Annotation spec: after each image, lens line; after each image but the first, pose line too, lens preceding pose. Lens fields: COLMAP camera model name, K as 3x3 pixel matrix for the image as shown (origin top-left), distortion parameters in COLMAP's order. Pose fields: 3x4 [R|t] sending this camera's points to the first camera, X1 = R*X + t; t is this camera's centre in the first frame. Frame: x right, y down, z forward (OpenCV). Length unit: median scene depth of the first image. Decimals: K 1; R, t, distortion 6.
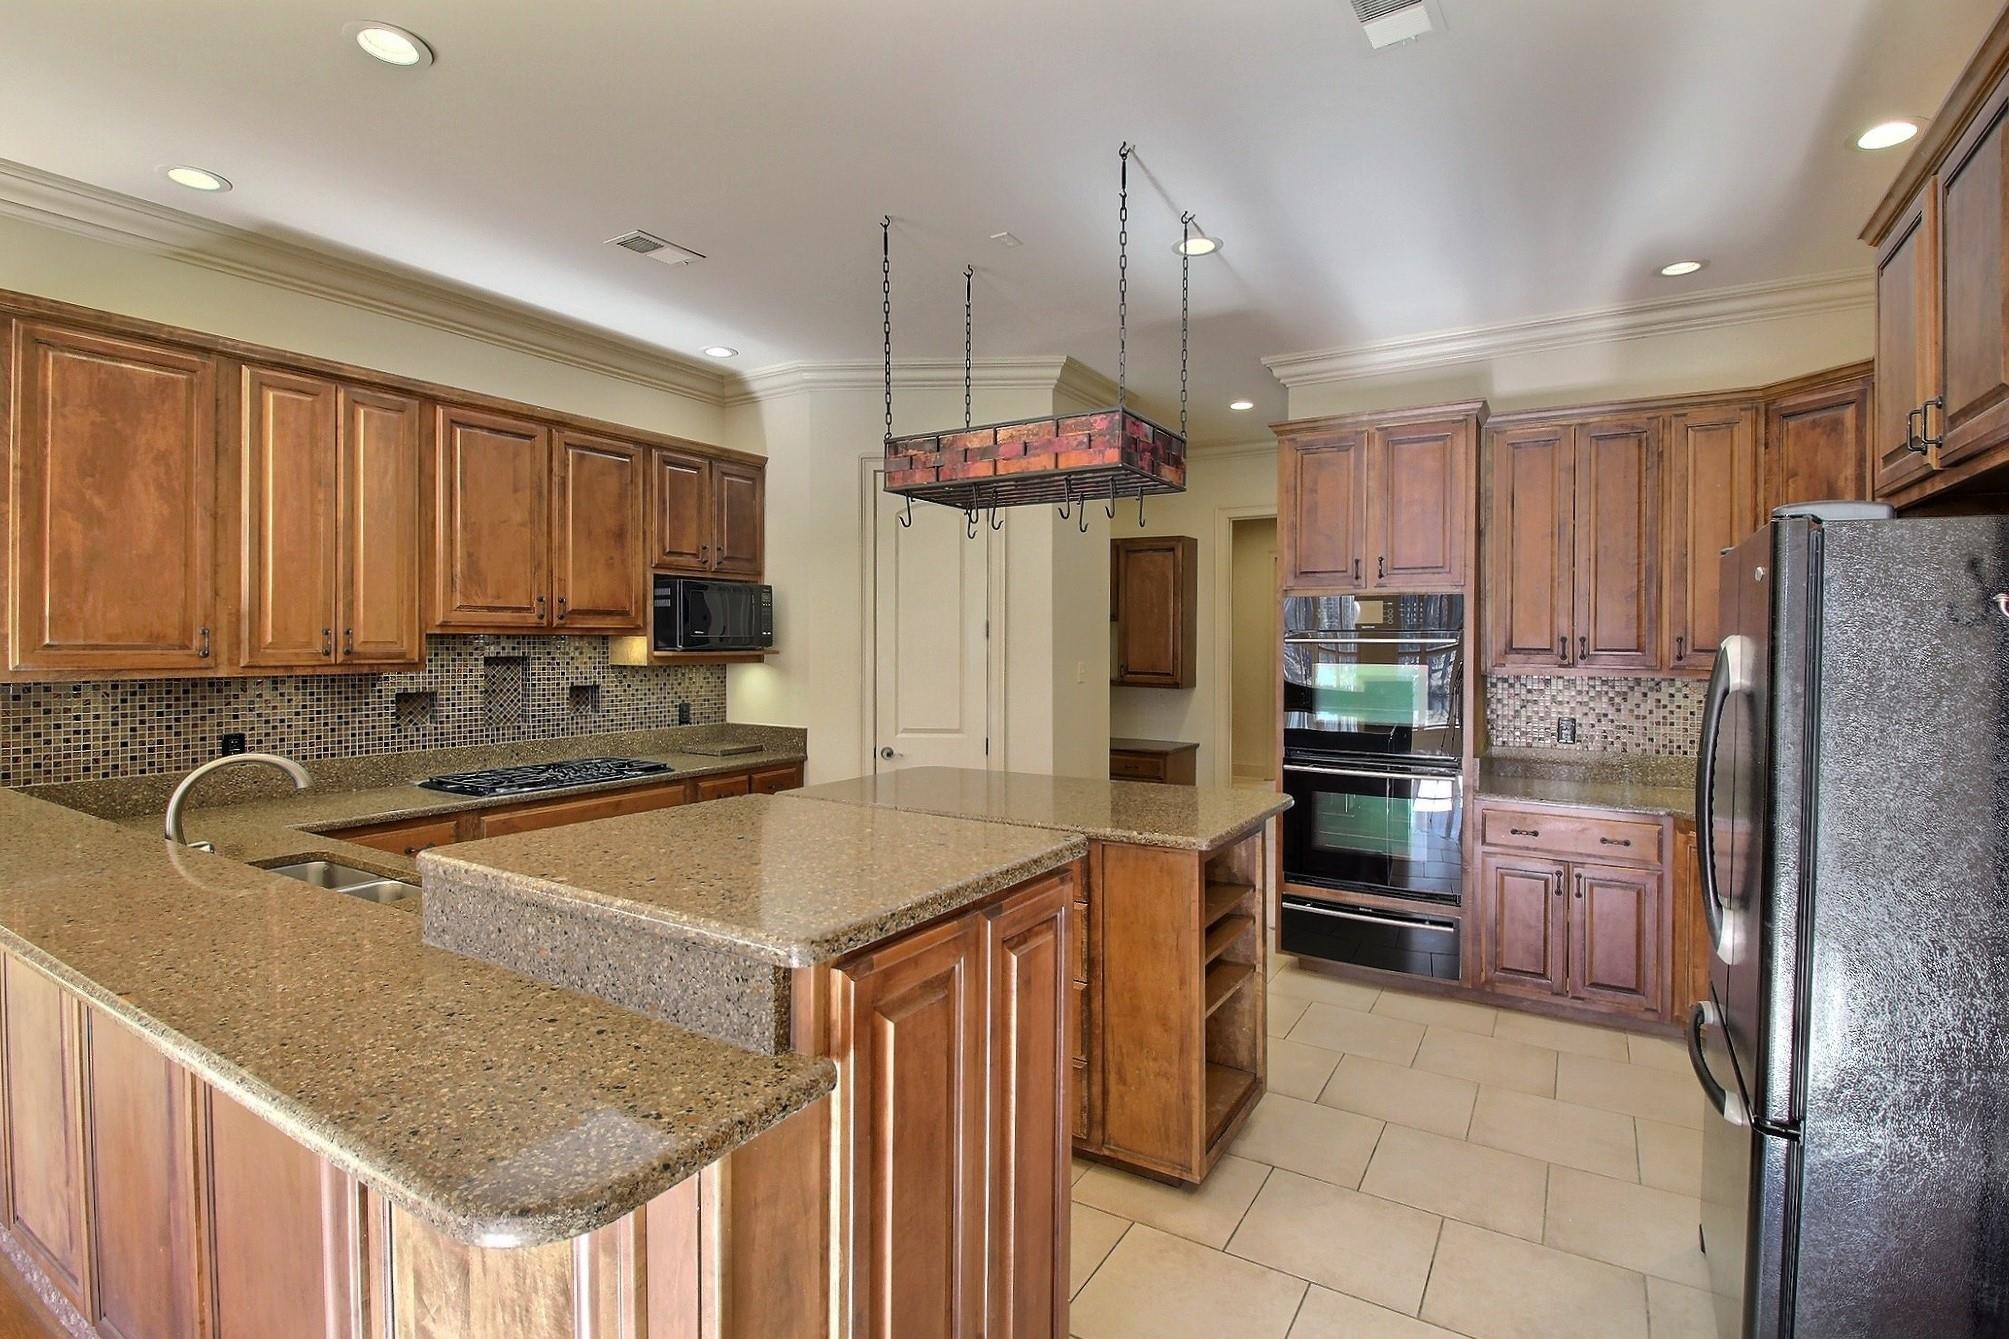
lens RADIAL K [[940.8, 0, 1011.0], [0, 940.8, 655.8], [0, 0, 1]] dist [-0.016606, -0.003612]
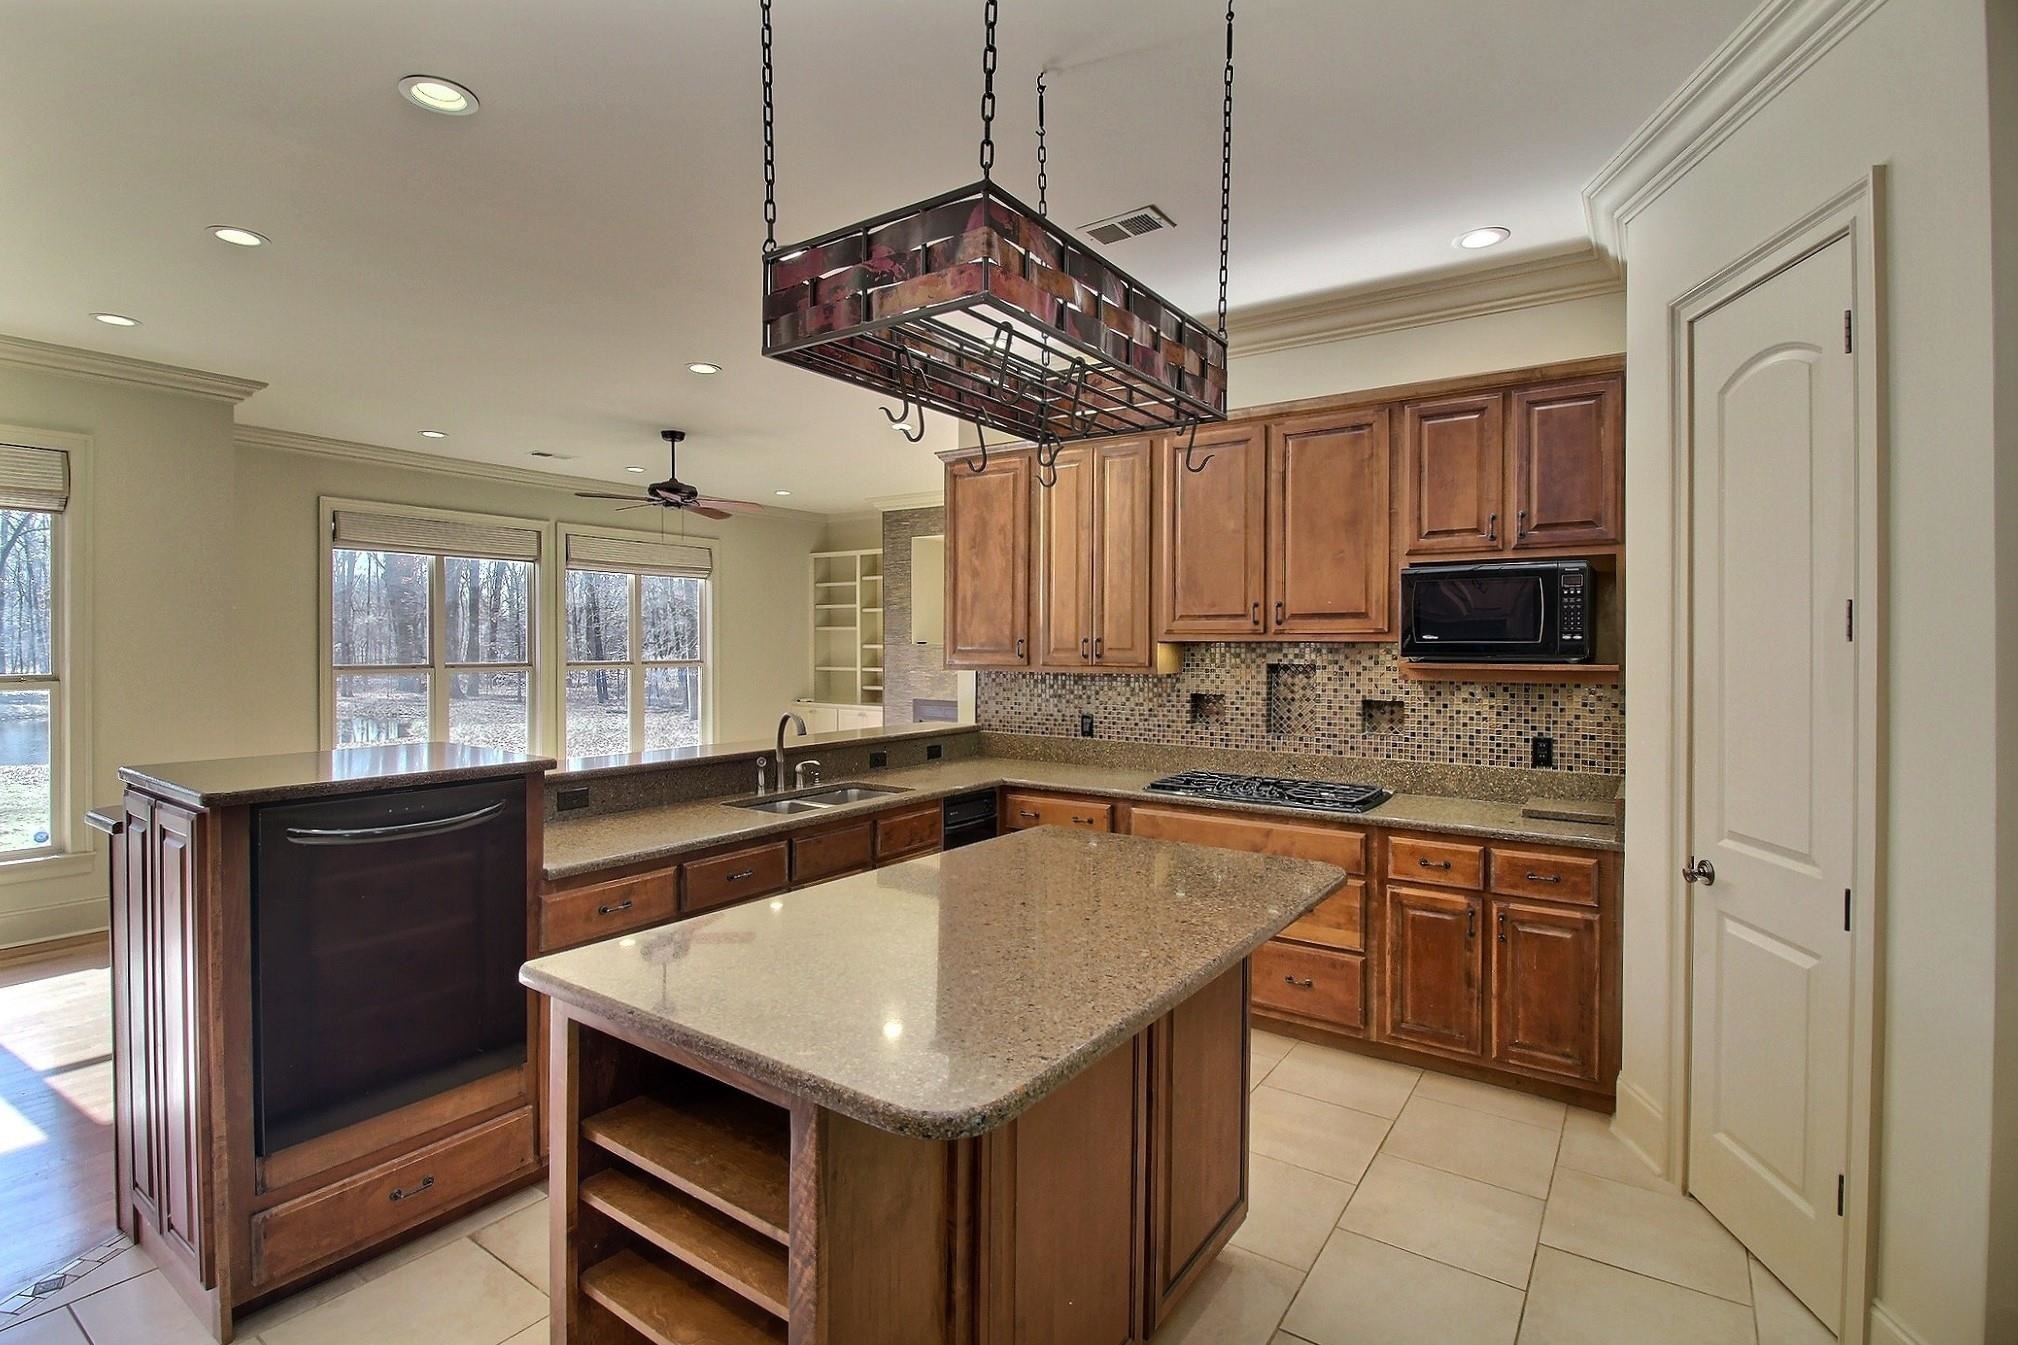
lens RADIAL K [[945.0, 0, 999.0], [0, 945.0, 656.5], [0, 0, 1]] dist [-0.016606, -0.003612]
pose [[-0.070155, 0.007813, -0.997505, 0.562986], [-0.021081, 0.999734, 0.009313, -0.012506], [0.997313, 0.021682, -0.069972, 0.930595]]
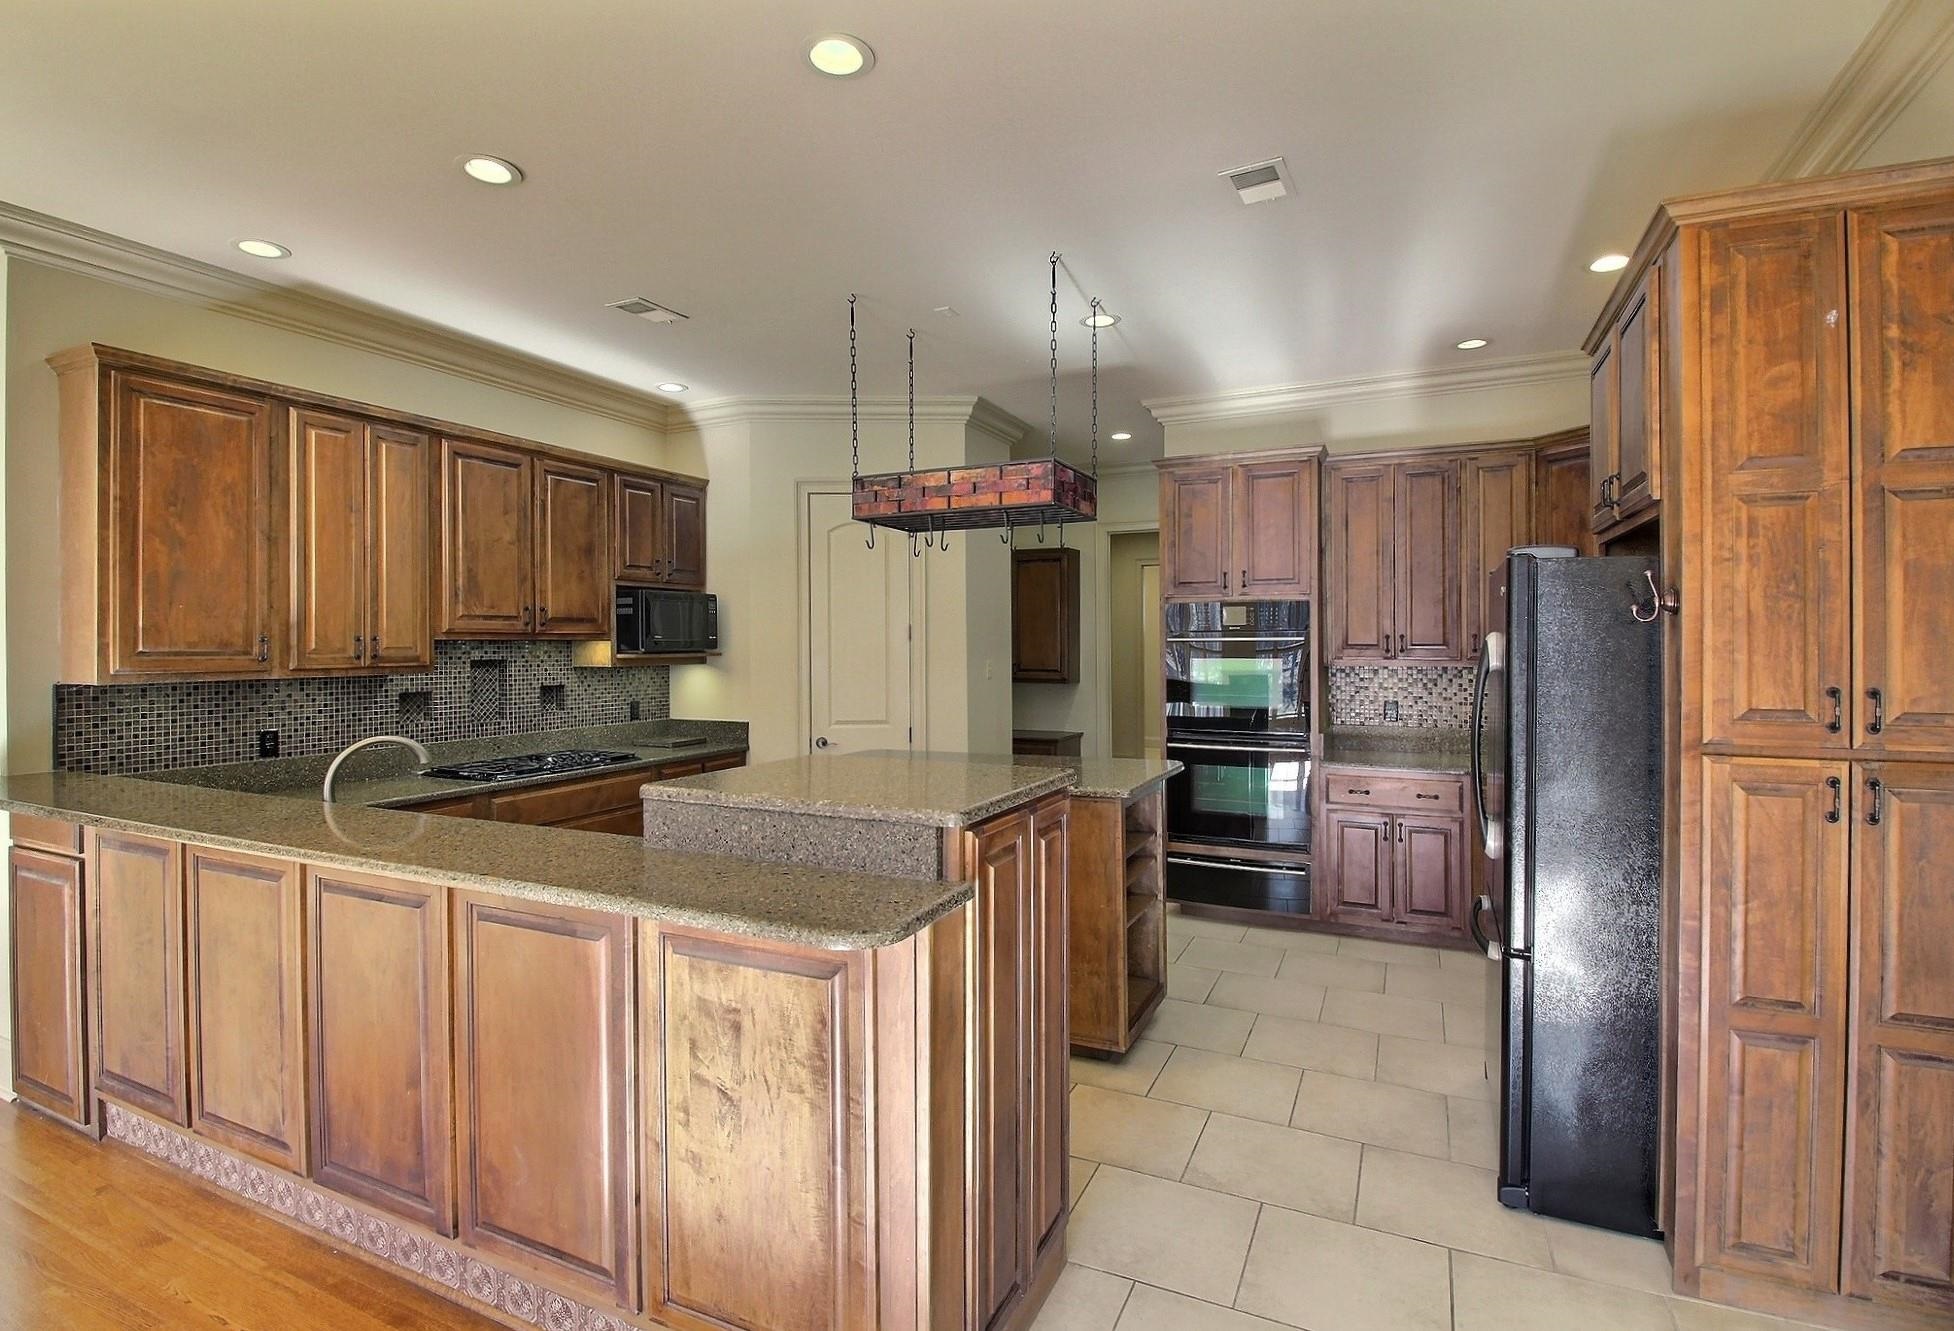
lens RADIAL K [[938.5, 0, 962.0], [0, 938.5, 654.1], [0, 0, 1]] dist [-0.018141, -0.000116]
pose [[0.995080, -0.010111, 0.098561, -0.104633], [0.010580, 0.999935, -0.004240, 0.005377], [-0.098512, 0.005262, 0.995122, -0.201140]]
